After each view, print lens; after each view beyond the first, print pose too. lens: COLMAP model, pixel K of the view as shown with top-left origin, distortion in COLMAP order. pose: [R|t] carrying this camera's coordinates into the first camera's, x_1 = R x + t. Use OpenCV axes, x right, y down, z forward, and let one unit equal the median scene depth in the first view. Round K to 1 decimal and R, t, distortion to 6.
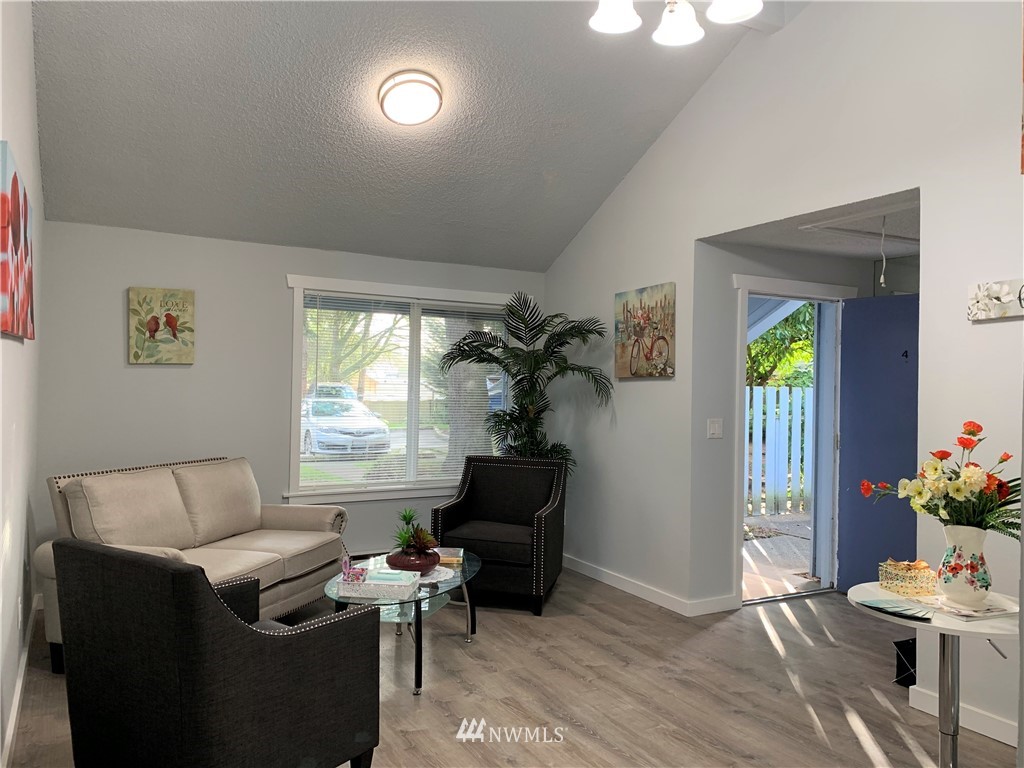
lens RADIAL K [[777.6, 0, 512.0], [0, 777.6, 384.0], [0, 0, 1]] dist [0.015546, -0.006578]
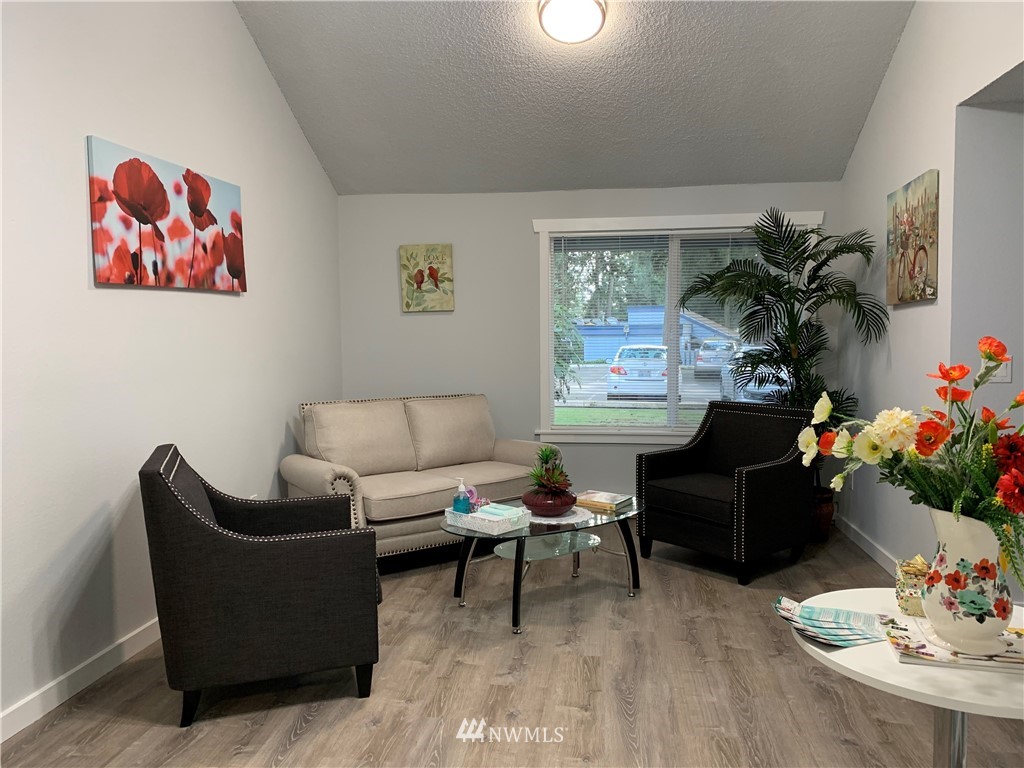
lens RADIAL K [[777.6, 0, 512.0], [0, 777.6, 384.0], [0, 0, 1]] dist [0.015546, -0.006578]
pose [[0.806035, 0.012433, -0.591737, 0.323762], [0.024141, 0.998257, 0.053857, 0.021712], [0.591375, -0.057696, 0.804330, 0.159656]]
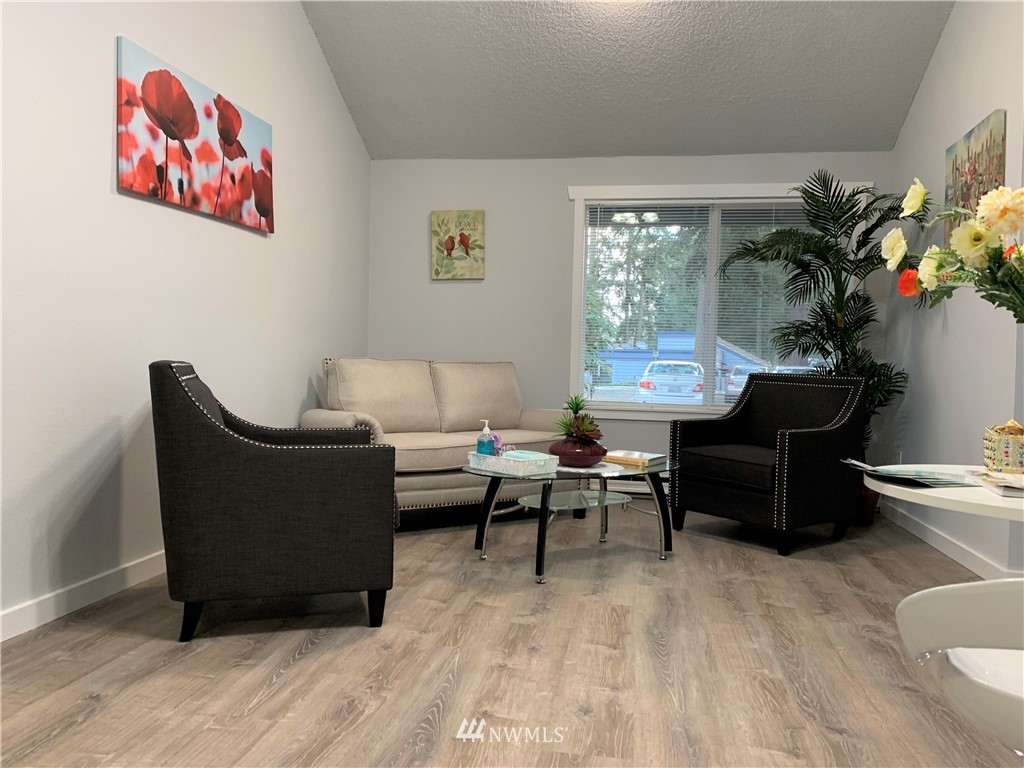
lens RADIAL K [[778.9, 0, 506.7], [0, 778.9, 381.5], [0, 0, 1]] dist [0.014752, -0.004271]
pose [[0.781002, 0.015269, -0.624341, 0.301186], [-0.008058, 0.999864, 0.014373, 0.104046], [0.624476, -0.006195, 0.781019, 0.182876]]
